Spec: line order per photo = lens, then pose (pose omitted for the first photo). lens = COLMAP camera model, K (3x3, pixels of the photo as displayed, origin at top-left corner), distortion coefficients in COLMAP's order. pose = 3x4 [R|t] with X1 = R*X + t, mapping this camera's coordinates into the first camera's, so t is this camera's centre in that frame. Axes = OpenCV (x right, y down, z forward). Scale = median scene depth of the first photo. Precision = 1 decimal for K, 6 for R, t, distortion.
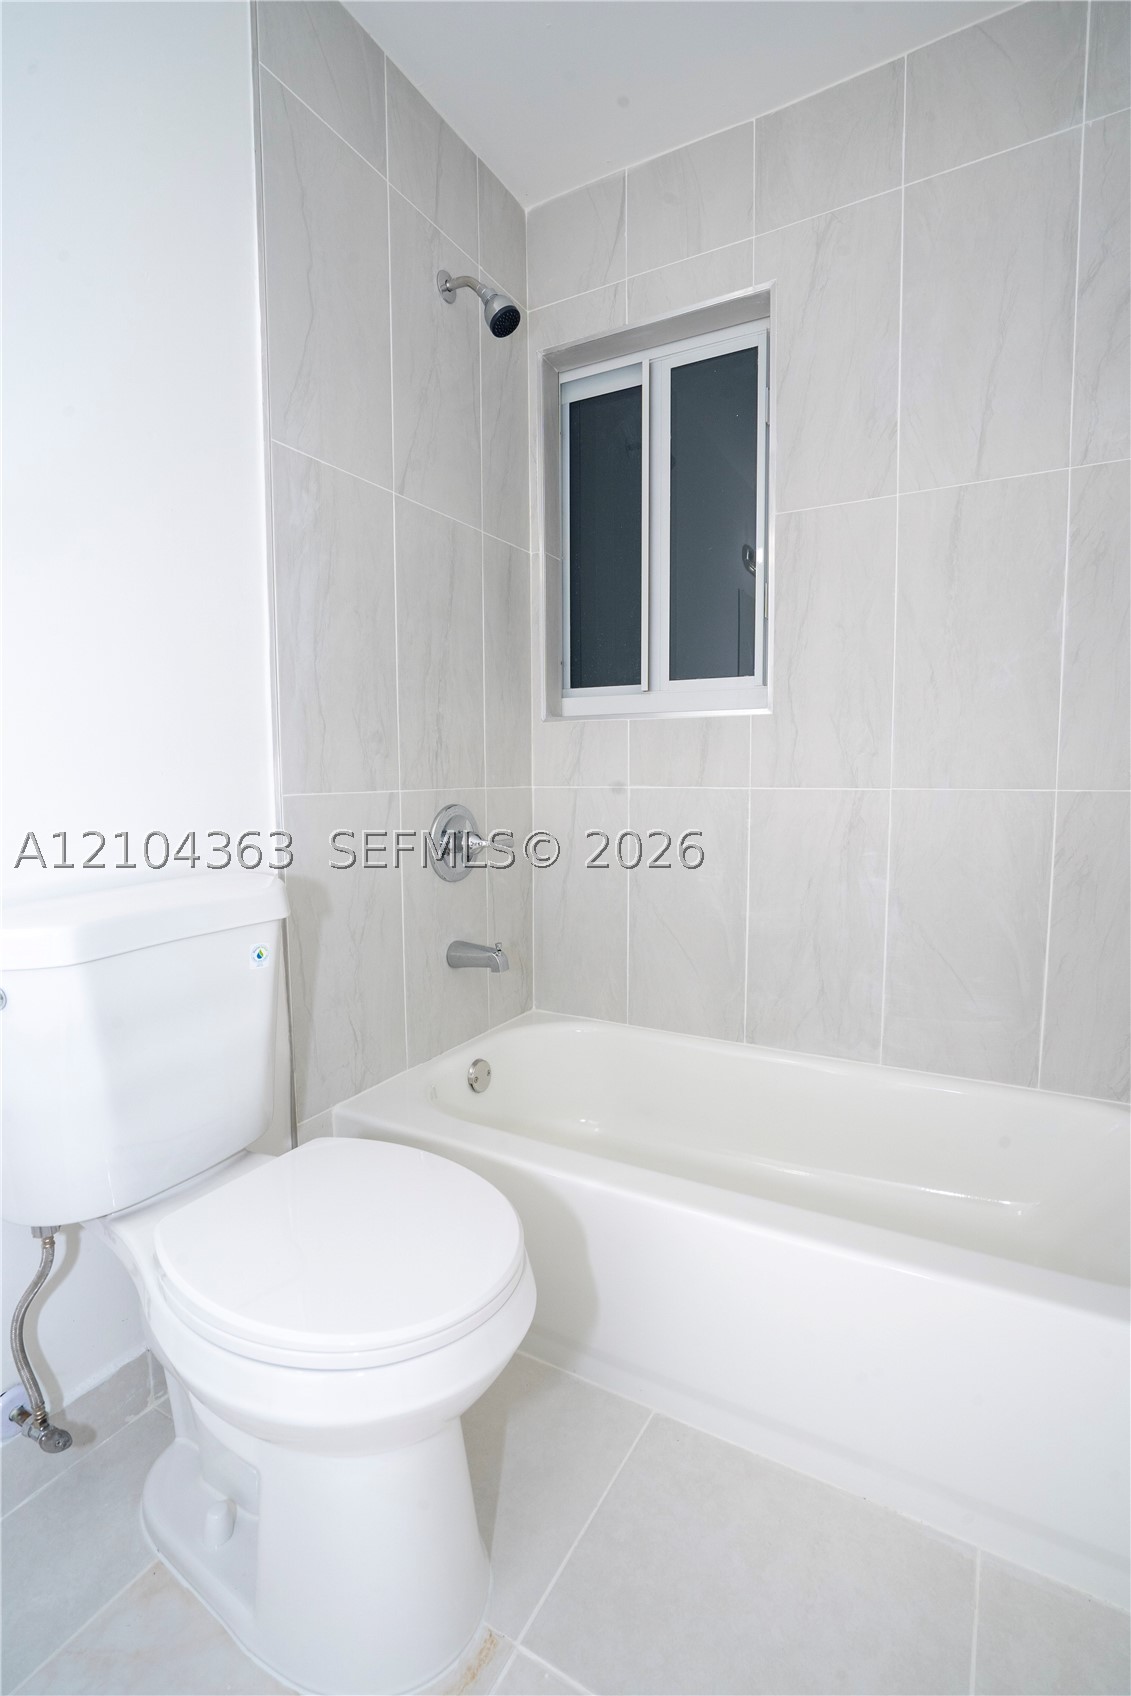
lens RADIAL K [[784.6, 0, 565.5], [0, 784.6, 848.0], [0, 0, 1]] dist [-0.056918, 0.021885]
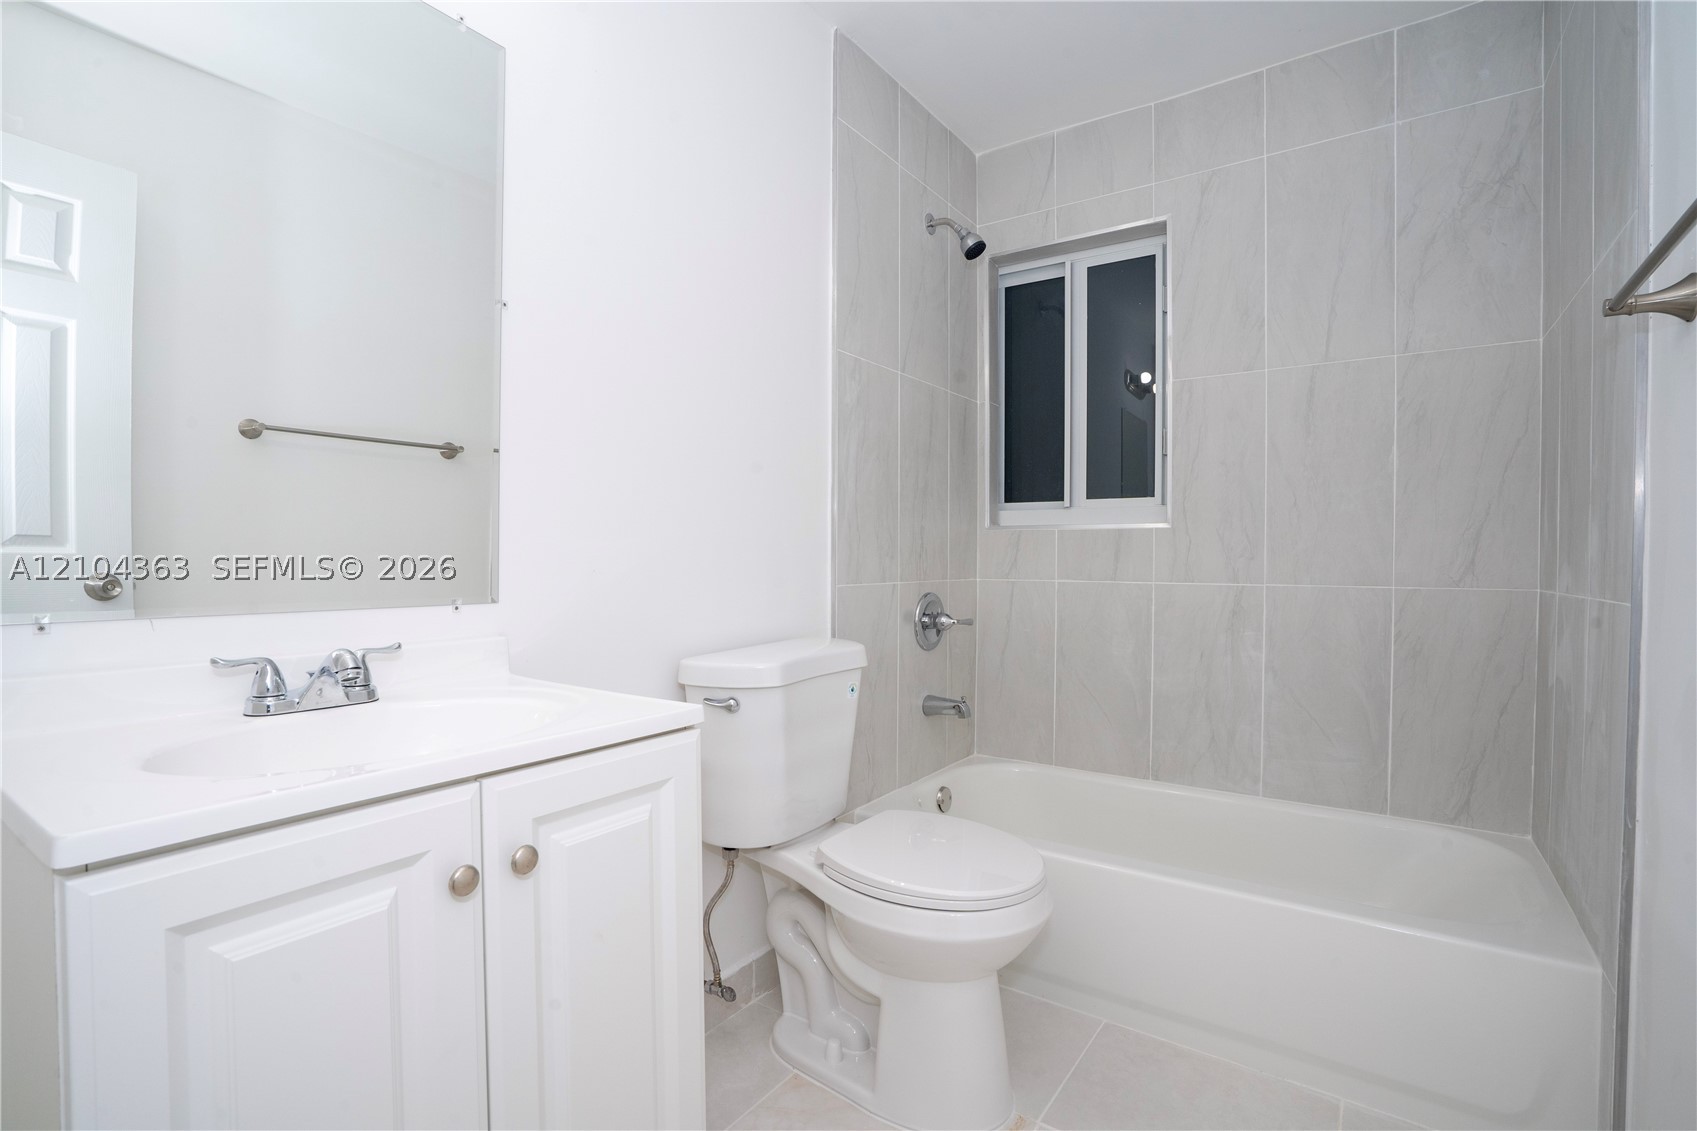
lens RADIAL K [[784.5, 0, 843.8], [0, 784.5, 570.1], [0, 0, 1]] dist [-0.063702, 0.032397]
pose [[0.995367, 0.009827, -0.095646, -0.169000], [-0.017268, 0.996860, -0.077281, 0.013189], [0.094586, 0.078574, 0.992411, -0.373595]]
